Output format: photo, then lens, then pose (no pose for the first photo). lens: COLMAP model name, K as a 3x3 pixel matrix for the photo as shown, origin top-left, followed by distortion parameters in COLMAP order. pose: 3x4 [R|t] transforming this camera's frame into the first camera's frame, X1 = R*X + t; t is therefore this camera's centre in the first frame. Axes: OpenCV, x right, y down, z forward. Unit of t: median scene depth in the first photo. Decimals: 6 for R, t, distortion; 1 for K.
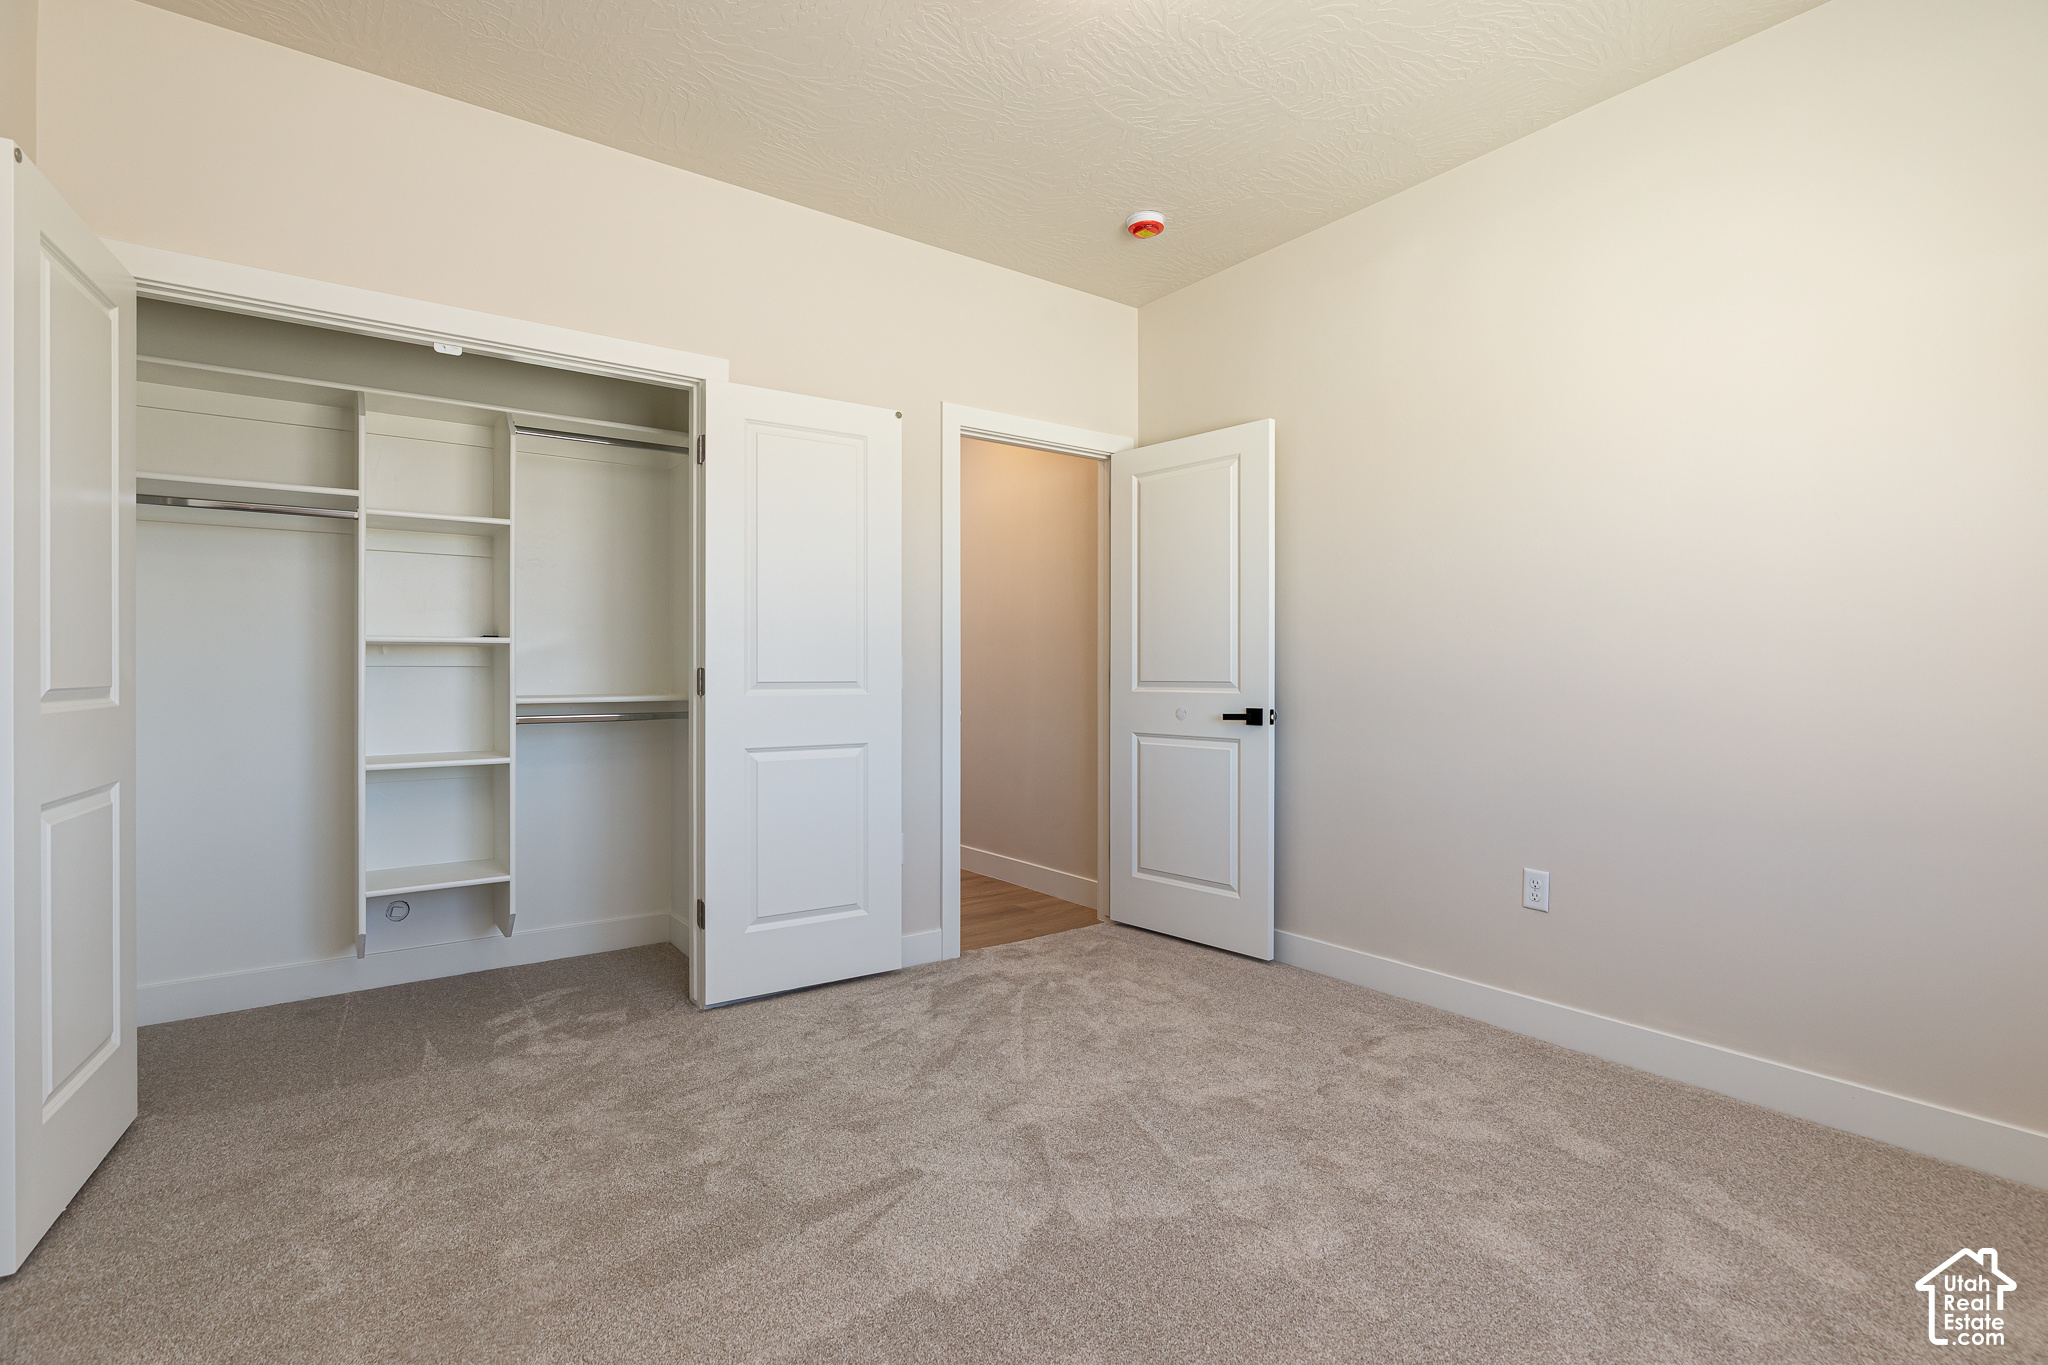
lens RADIAL K [[891.6, 0, 1022.5], [0, 891.6, 633.2], [0, 0, 1]] dist [0.000307, -0.007389]
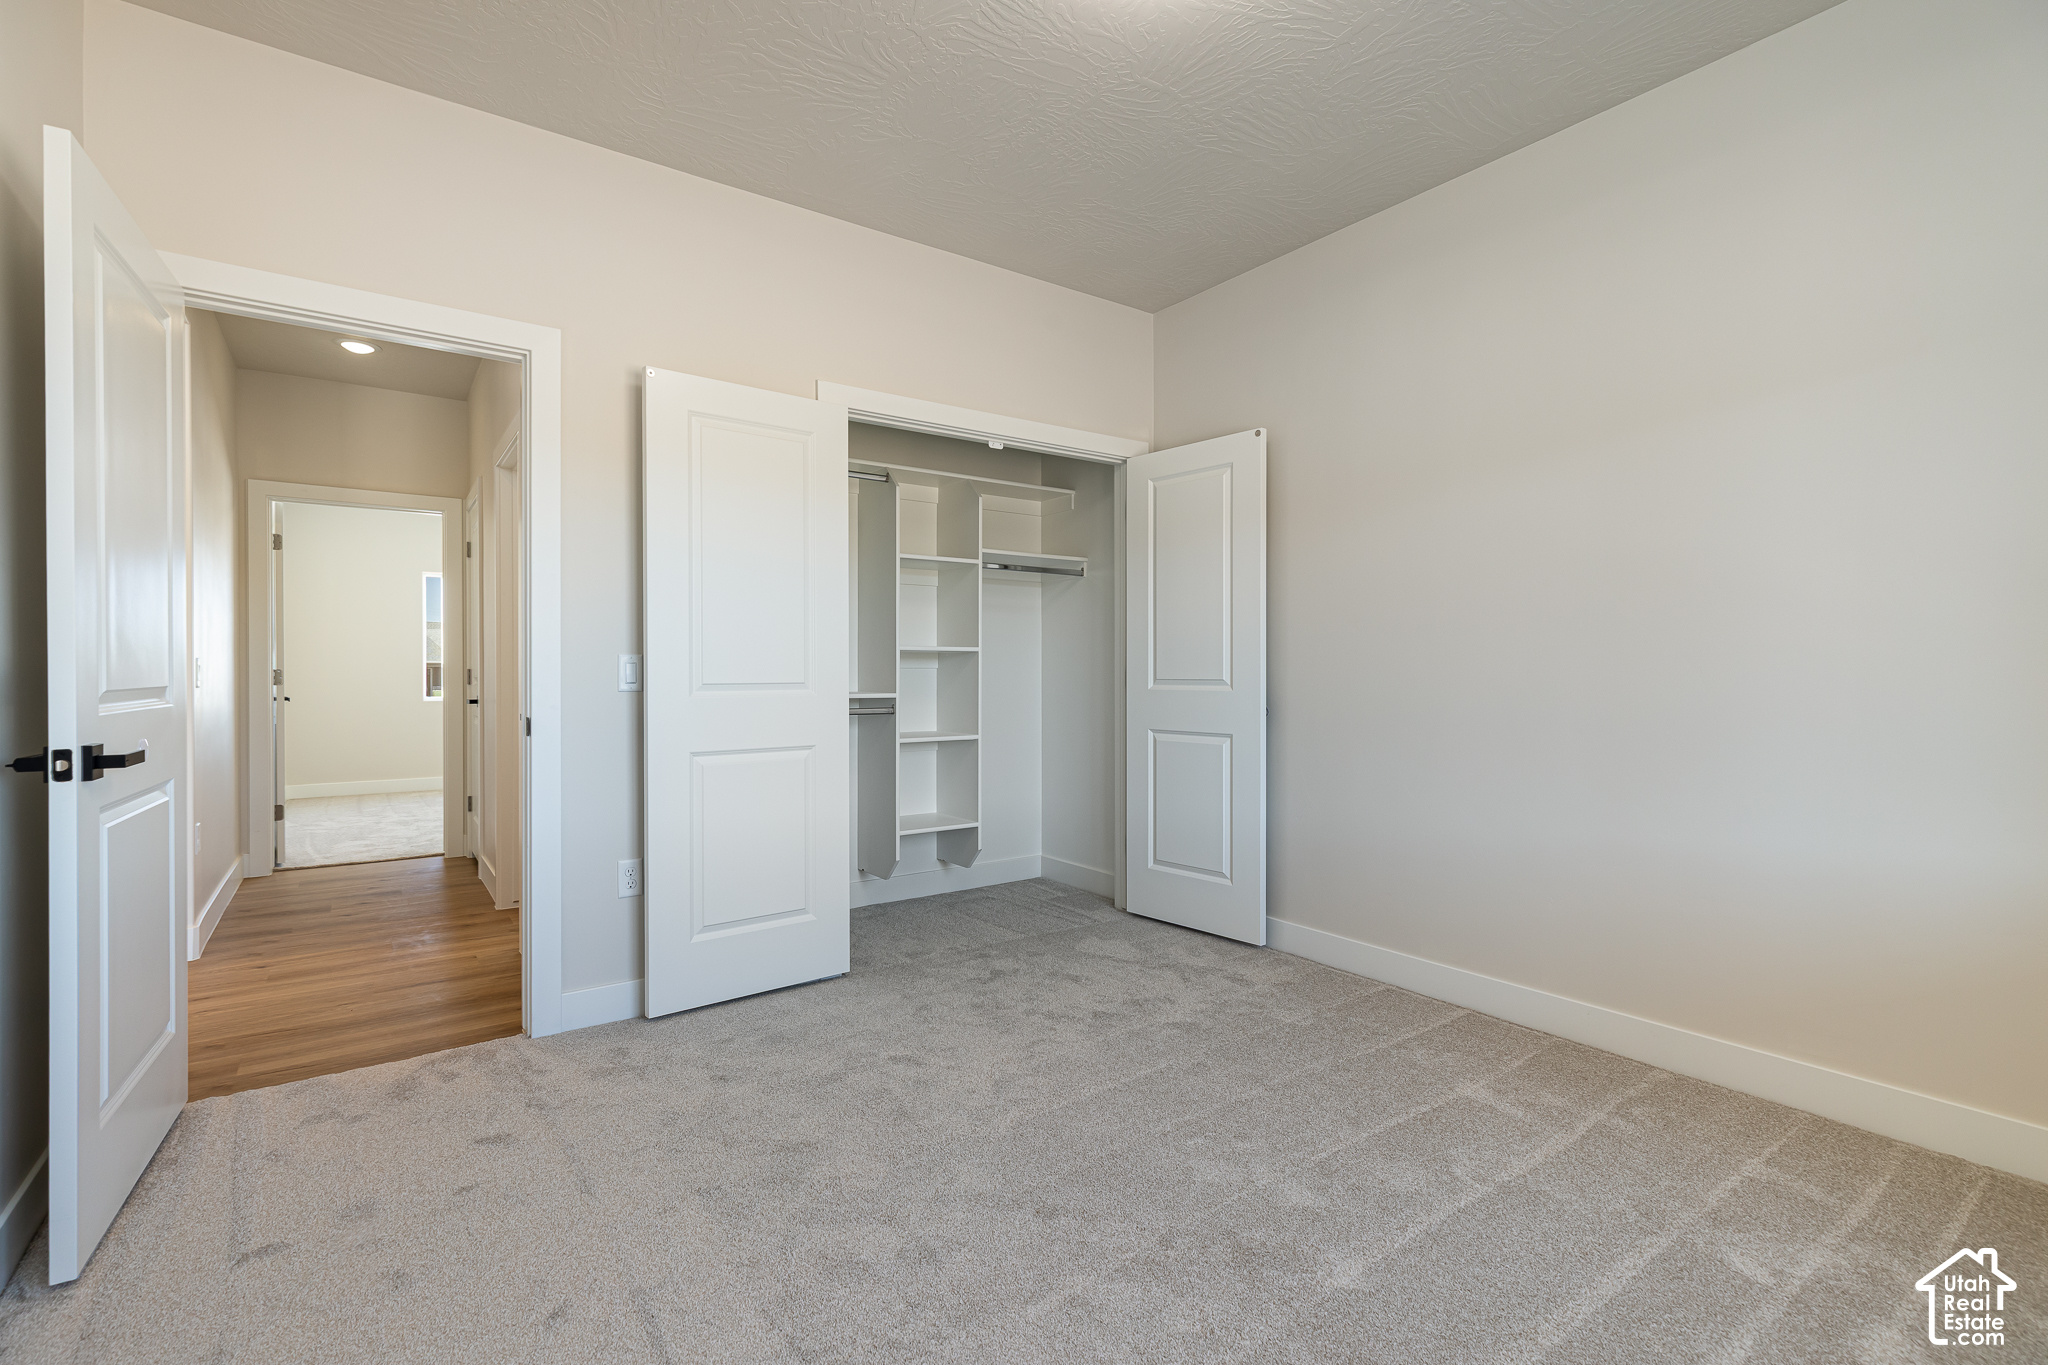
lens RADIAL K [[918.6, 0, 1028.5], [0, 918.6, 671.5], [0, 0, 1]] dist [0.000469, -0.000213]
pose [[0.997958, -0.004691, 0.063696, -0.083488], [0.001884, 0.999027, 0.044060, -0.002841], [-0.063841, -0.043850, 0.996996, -0.057819]]
